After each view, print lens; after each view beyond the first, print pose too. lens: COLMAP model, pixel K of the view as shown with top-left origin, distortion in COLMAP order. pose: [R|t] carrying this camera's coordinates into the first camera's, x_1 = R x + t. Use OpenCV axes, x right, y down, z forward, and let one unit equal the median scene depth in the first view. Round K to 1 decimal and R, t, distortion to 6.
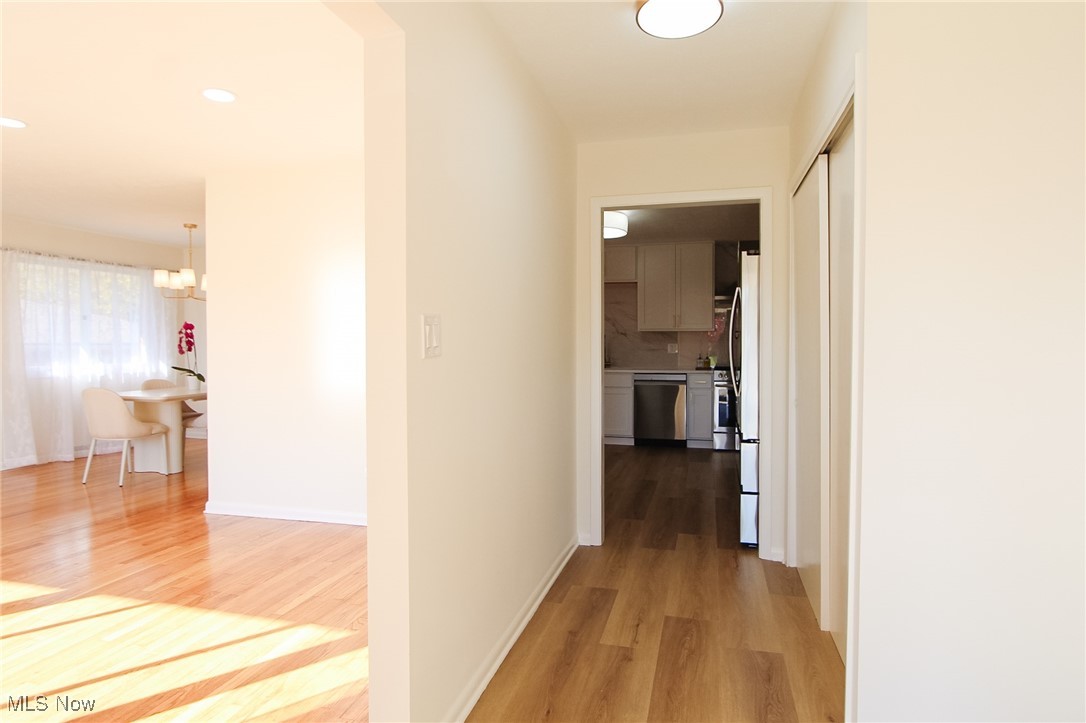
lens RADIAL K [[604.6, 0, 546.0], [0, 604.6, 350.8], [0, 0, 1]] dist [-0.013467, -0.001133]
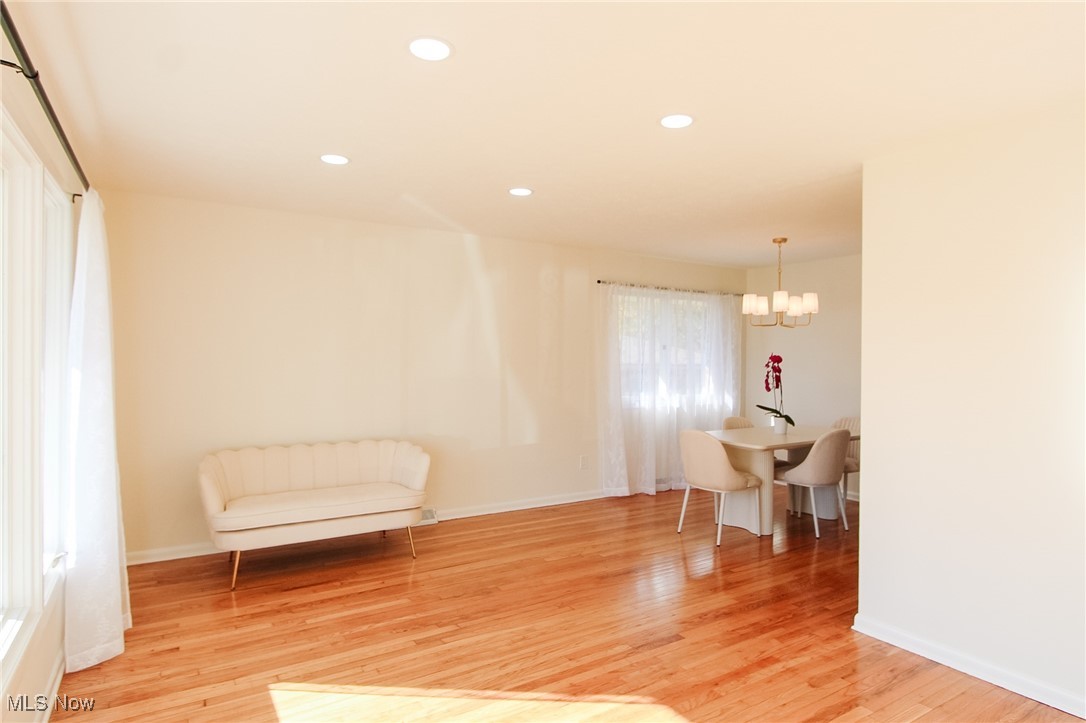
lens RADIAL K [[601.3, 0, 552.0], [0, 601.3, 359.3], [0, 0, 1]] dist [-0.025532, 0.016812]
pose [[0.735208, 0.012625, -0.677724, -0.259132], [-0.019382, 0.999809, -0.002401, -0.032482], [0.677564, 0.014901, 0.735313, 0.166761]]
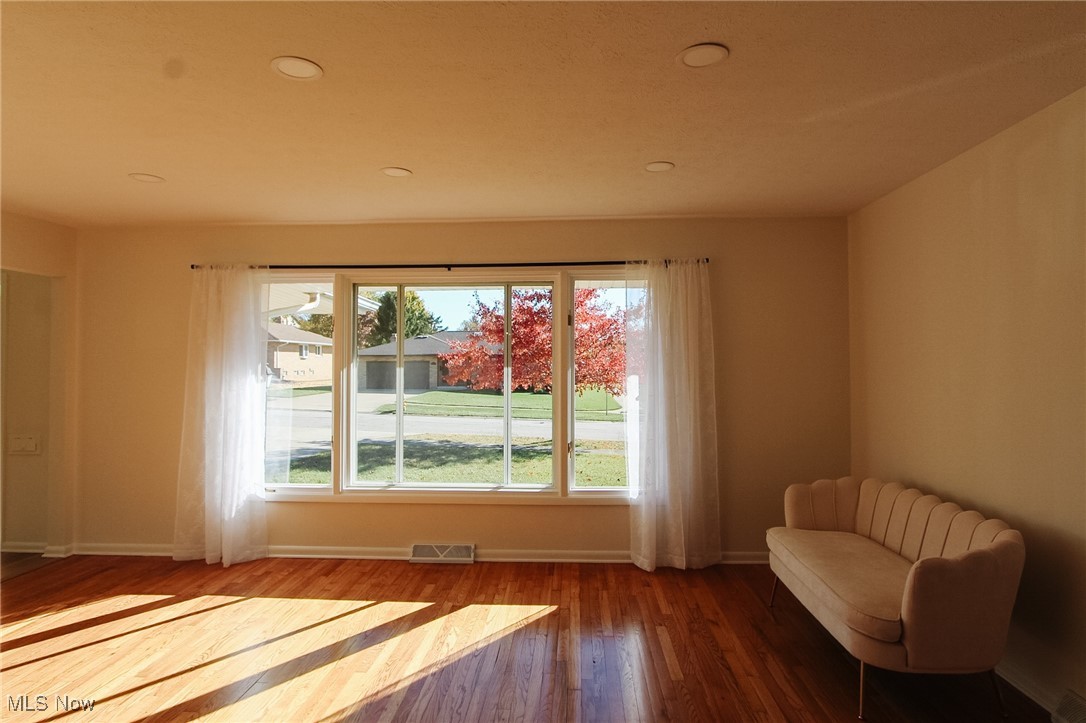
lens RADIAL K [[601.3, 0, 552.0], [0, 601.3, 359.3], [0, 0, 1]] dist [-0.025532, 0.016812]
pose [[-0.977659, 0.001368, -0.210194, -0.562606], [0.001588, 0.999998, -0.000878, -0.038908], [0.210192, -0.001192, -0.977659, 0.917396]]
